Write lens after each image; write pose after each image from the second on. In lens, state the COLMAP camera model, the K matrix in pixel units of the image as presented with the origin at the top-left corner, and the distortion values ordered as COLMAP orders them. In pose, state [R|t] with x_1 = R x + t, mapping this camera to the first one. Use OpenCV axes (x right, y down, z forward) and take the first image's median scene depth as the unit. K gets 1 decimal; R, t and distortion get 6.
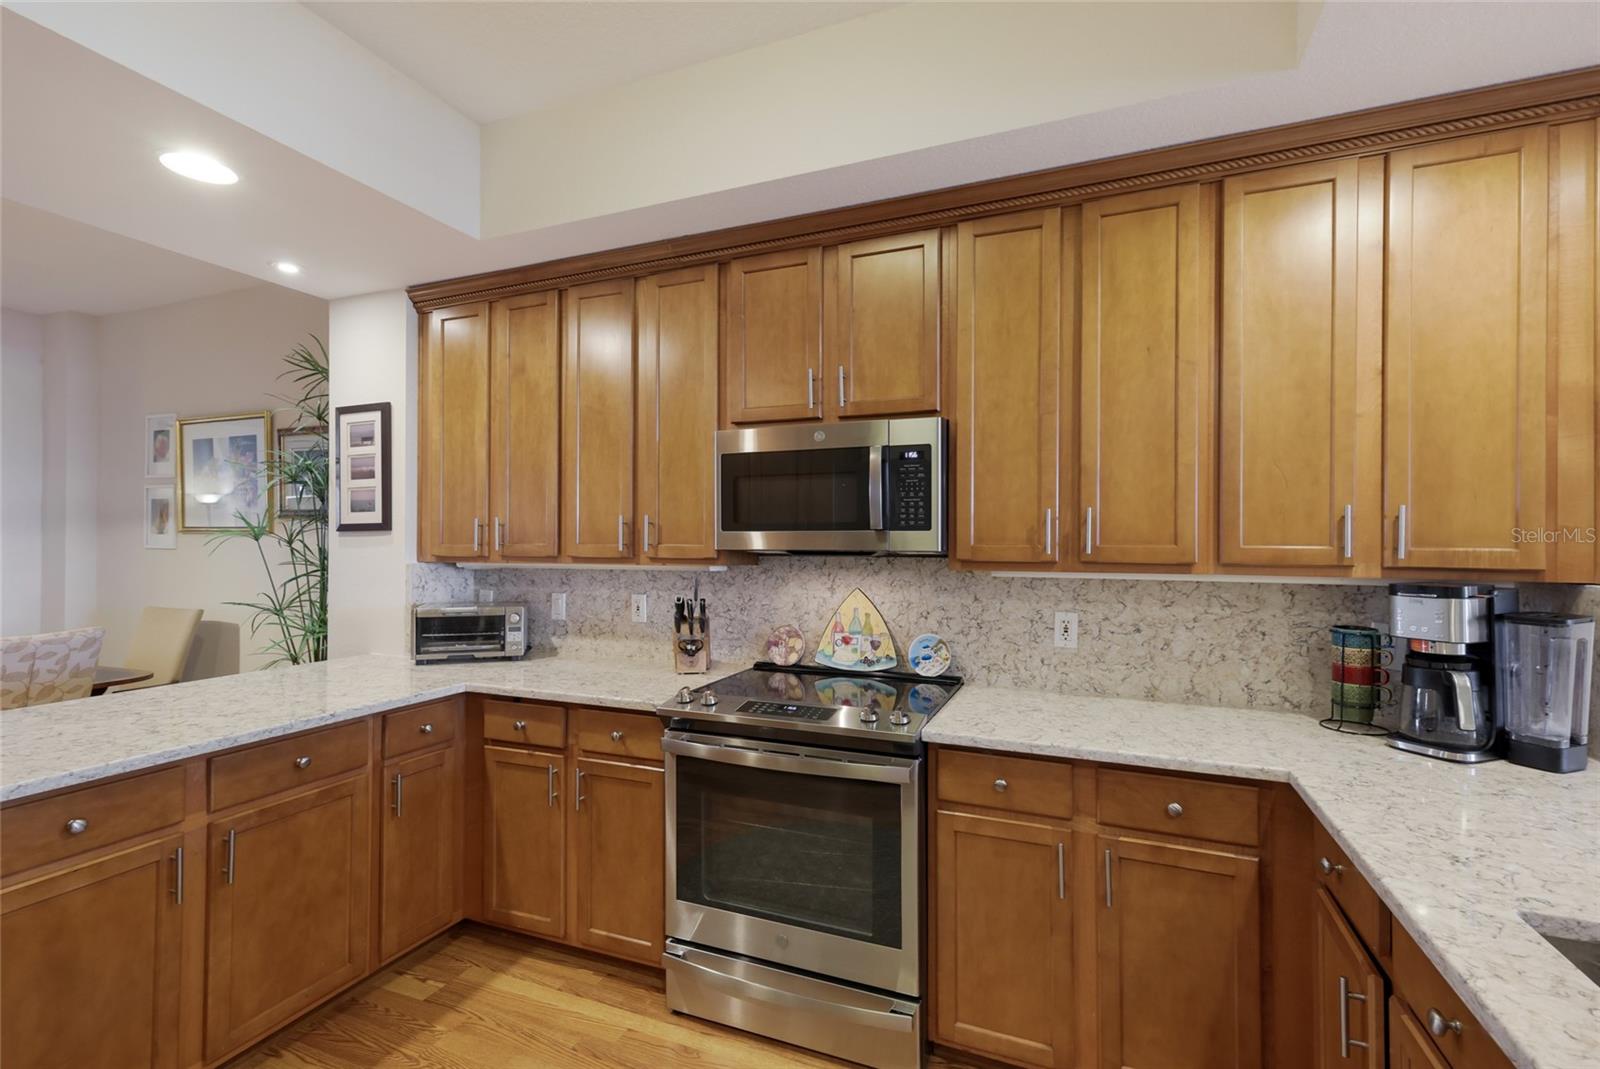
lens RADIAL K [[731.3, 0, 808.7], [0, 731.3, 532.5], [0, 0, 1]] dist [0.010509, 0.001426]
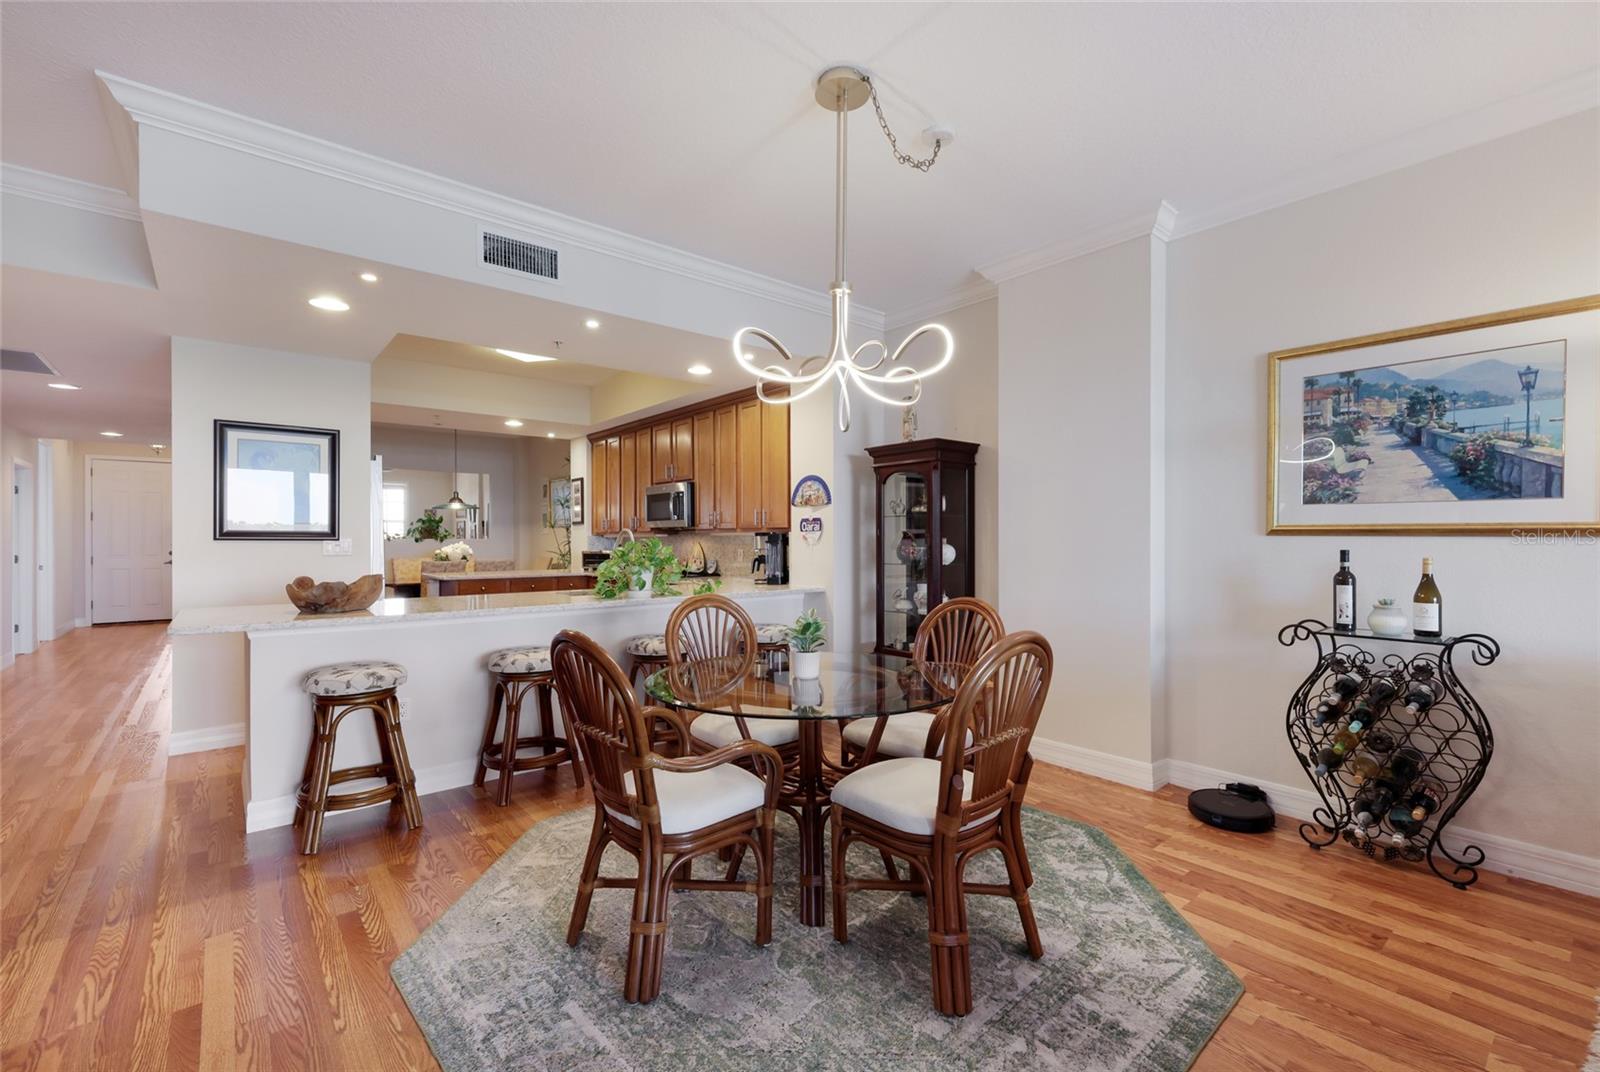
lens RADIAL K [[695.5, 0, 804.3], [0, 695.5, 545.9], [0, 0, 1]] dist [0.000625, 0.002428]
pose [[0.884535, -0.000219, -0.466473, 1.528296], [0.009189, 0.999814, 0.016955, 0.048201], [0.466383, -0.019284, 0.884373, -1.022040]]
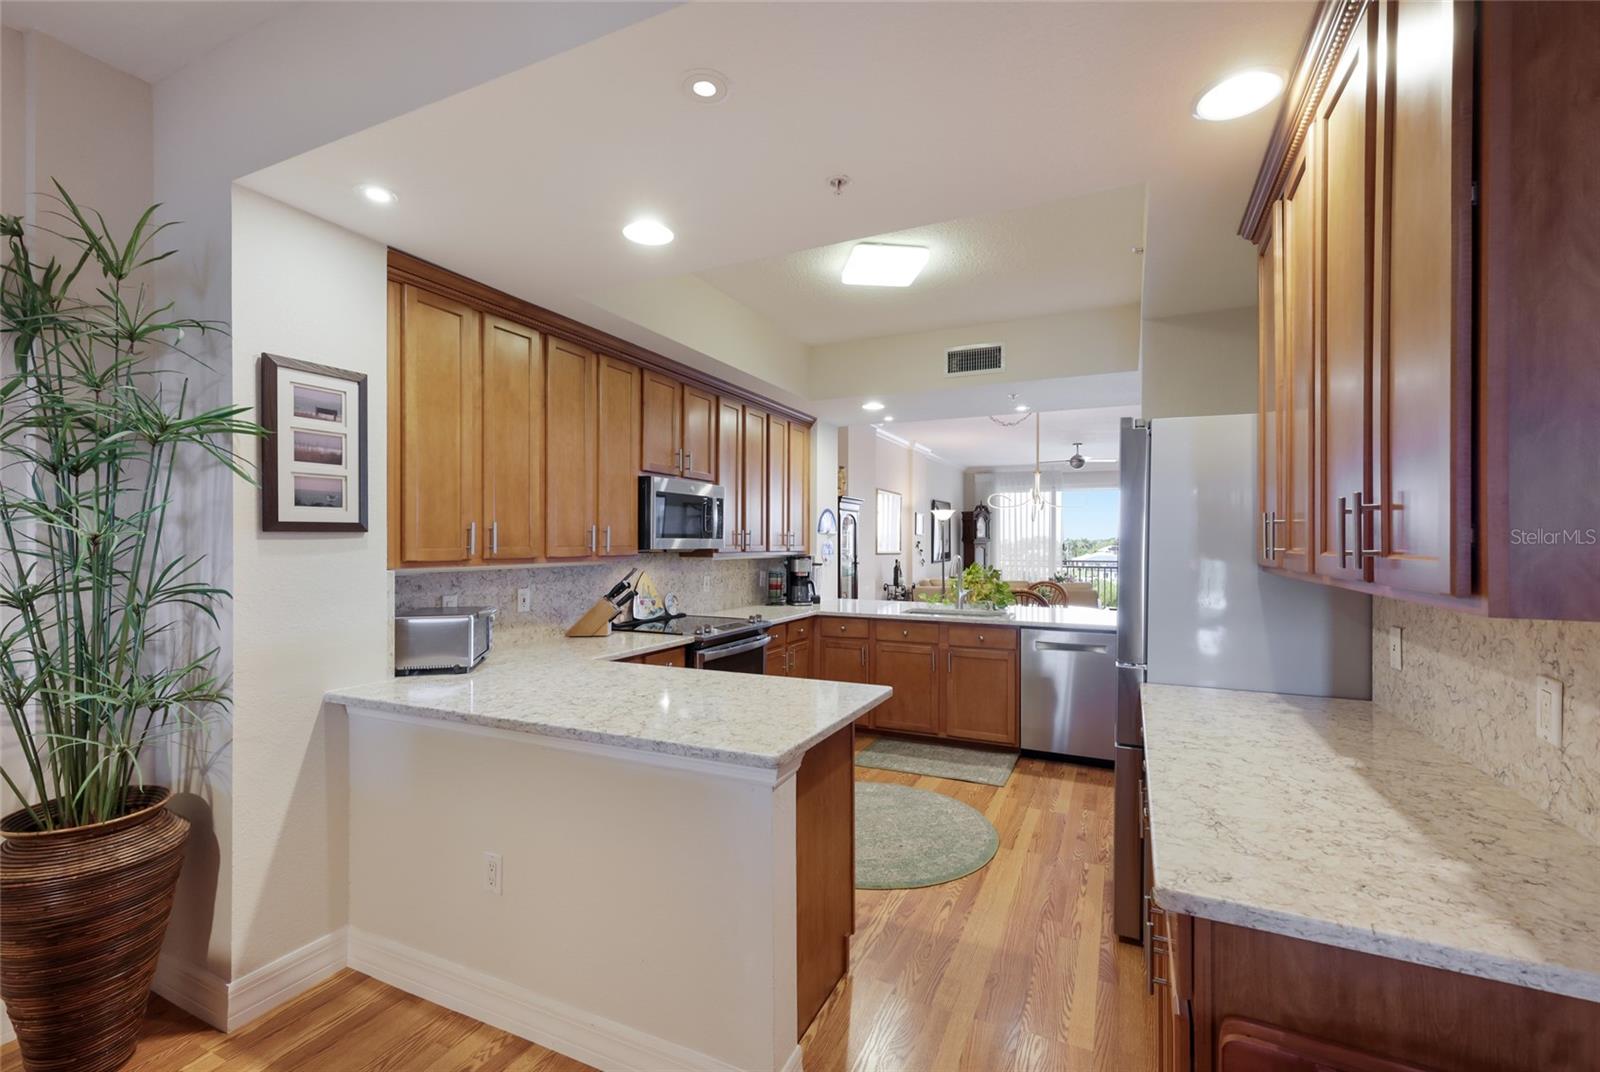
lens RADIAL K [[695.5, 0, 804.6], [0, 695.5, 543.5], [0, 0, 1]] dist [0.000625, 0.002428]
pose [[0.048103, -0.001289, 0.998842, -1.466648], [-0.010990, 0.999938, 0.001820, 0.003504], [-0.998782, -0.011065, 0.048086, 0.525219]]
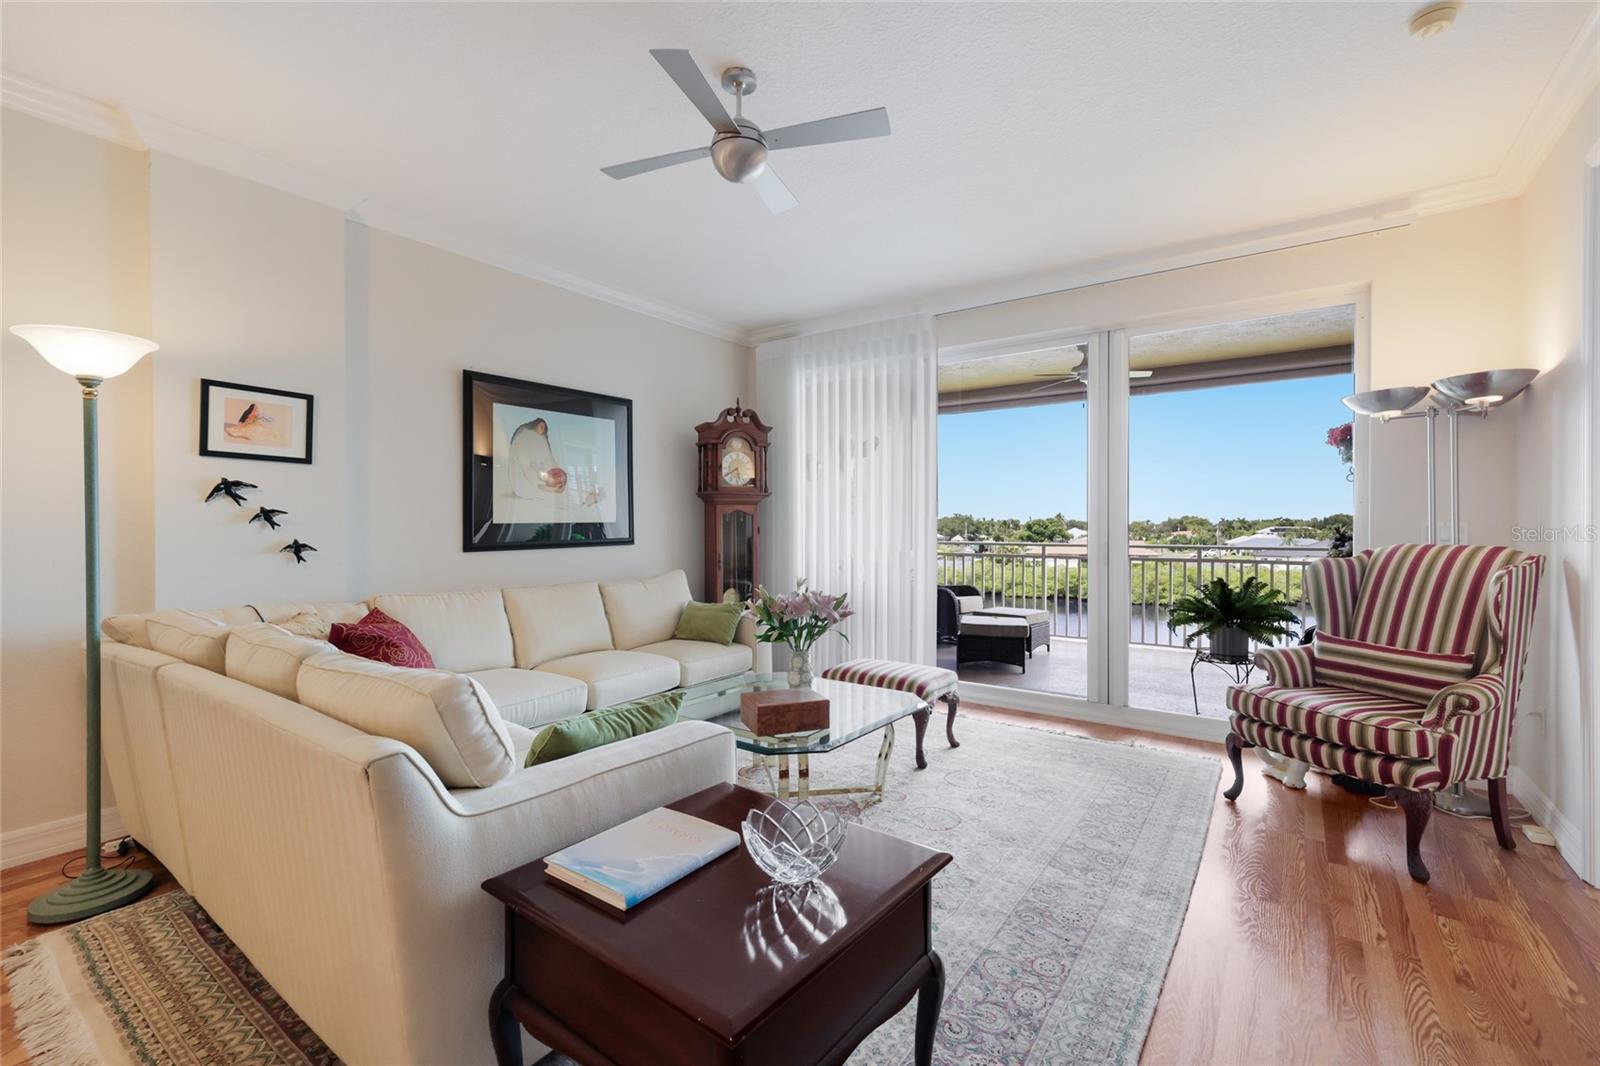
lens RADIAL K [[695.5, 0, 811.0], [0, 695.5, 529.7], [0, 0, 1]] dist [0.000625, 0.002428]
pose [[0.222284, -0.007042, 0.974957, 1.375598], [-0.007458, 0.999932, 0.008923, 0.054095], [-0.974954, -0.009254, 0.222216, -1.015900]]
